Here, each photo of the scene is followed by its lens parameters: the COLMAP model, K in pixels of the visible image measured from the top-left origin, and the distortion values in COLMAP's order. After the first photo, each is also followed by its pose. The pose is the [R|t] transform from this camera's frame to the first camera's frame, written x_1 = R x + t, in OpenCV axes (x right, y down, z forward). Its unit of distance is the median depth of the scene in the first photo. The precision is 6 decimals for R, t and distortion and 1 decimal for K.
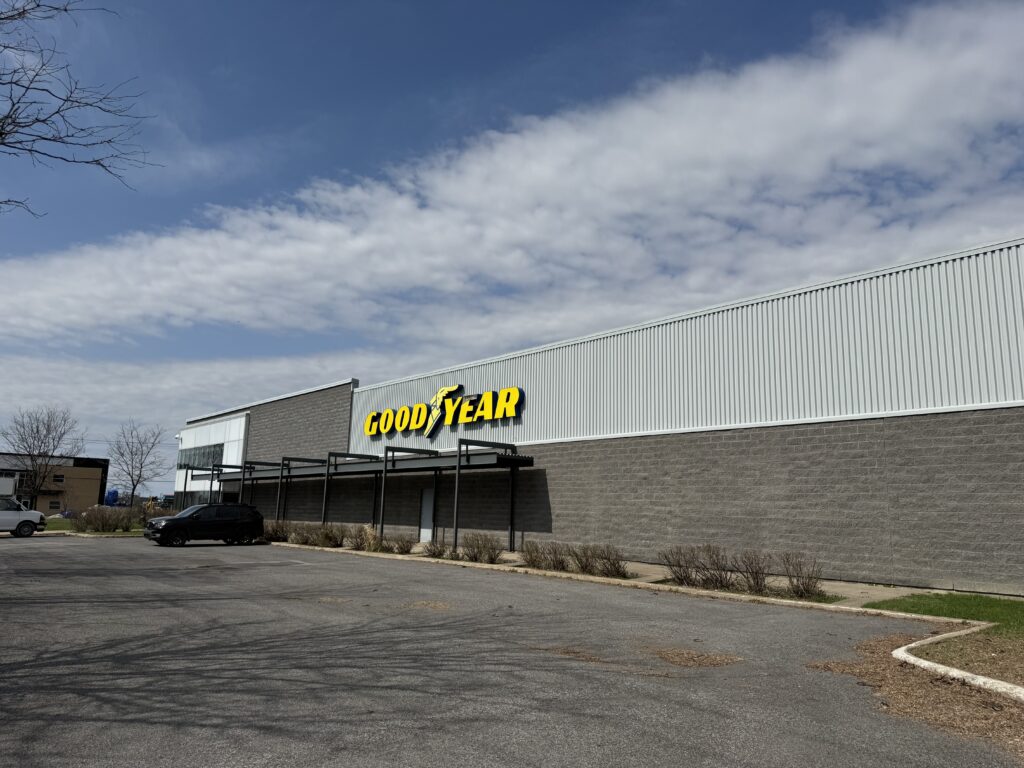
lens RADIAL K [[707.9, 0, 517.2], [0, 707.9, 387.4], [0, 0, 1]] dist [0.072100, -0.000977]
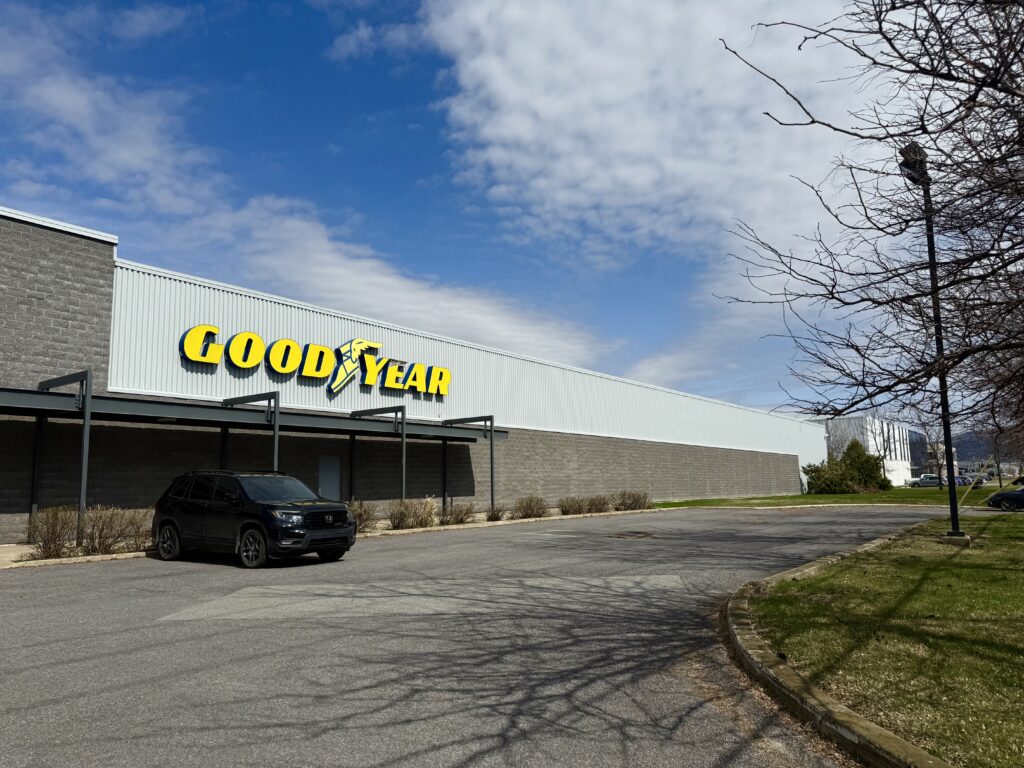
lens RADIAL K [[707.9, 0, 517.2], [0, 707.9, 387.4], [0, 0, 1]] dist [0.072100, -0.000977]
pose [[-0.224319, 0.116793, 0.967492, -1.080448], [-0.153234, 0.976215, -0.153375, 0.178150], [-0.962393, -0.182658, -0.201087, 1.091283]]
